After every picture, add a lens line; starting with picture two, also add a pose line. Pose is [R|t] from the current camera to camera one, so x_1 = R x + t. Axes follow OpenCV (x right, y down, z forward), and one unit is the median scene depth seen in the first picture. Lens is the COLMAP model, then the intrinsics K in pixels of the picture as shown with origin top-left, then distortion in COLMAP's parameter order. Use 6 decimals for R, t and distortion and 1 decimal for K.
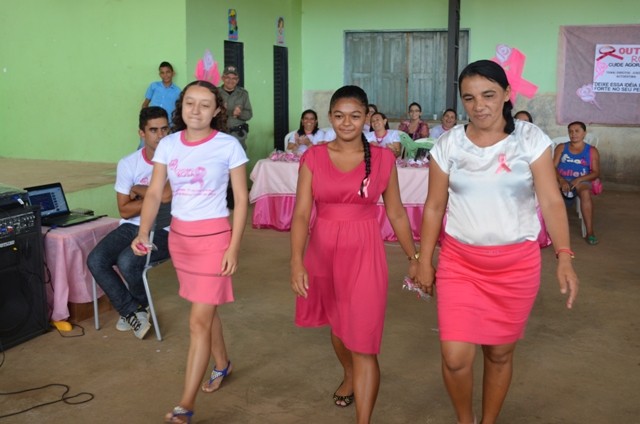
lens RADIAL K [[729.3, 0, 320.0], [0, 729.3, 212.0], [0, 0, 1]] dist [-0.047254, -0.015341]
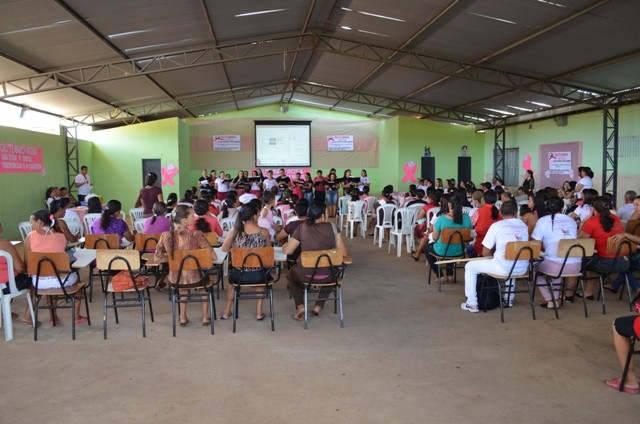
lens RADIAL K [[514.8, 0, 320.0], [0, 514.8, 212.0], [0, 0, 1]] dist [-0.079136, 0.002562]
pose [[0.480255, 0.062704, -0.874885, 1.543806], [-0.141937, 0.989851, -0.006970, 0.067374], [0.865569, 0.127526, 0.484281, -0.378043]]
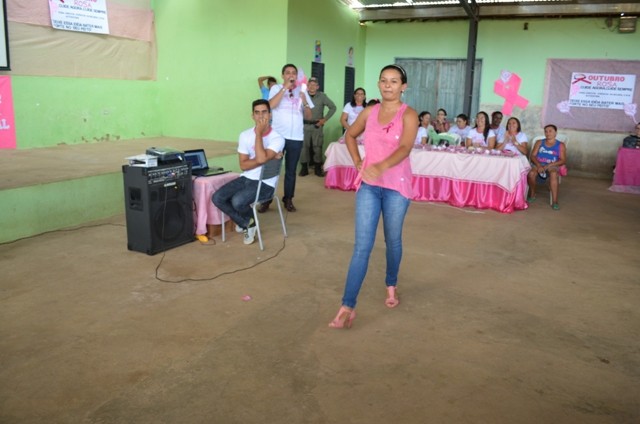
lens RADIAL K [[514.8, 0, 320.0], [0, 514.8, 212.0], [0, 0, 1]] dist [-0.079136, 0.002562]
pose [[0.993393, 0.051400, -0.102612, 0.006850], [-0.046352, 0.997623, 0.050985, 0.014430], [0.104989, -0.045891, 0.993414, -0.043134]]
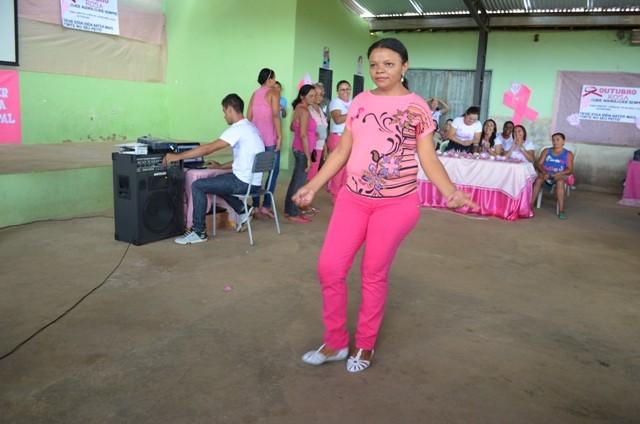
lens RADIAL K [[508.3, 0, 320.0], [0, 508.3, 212.0], [0, 0, 1]] dist [-0.080330, 0.003563]
pose [[0.988360, 0.077704, -0.130795, 0.025555], [-0.075699, 0.996925, 0.020235, 0.034714], [0.131966, -0.010098, 0.991203, -0.018901]]
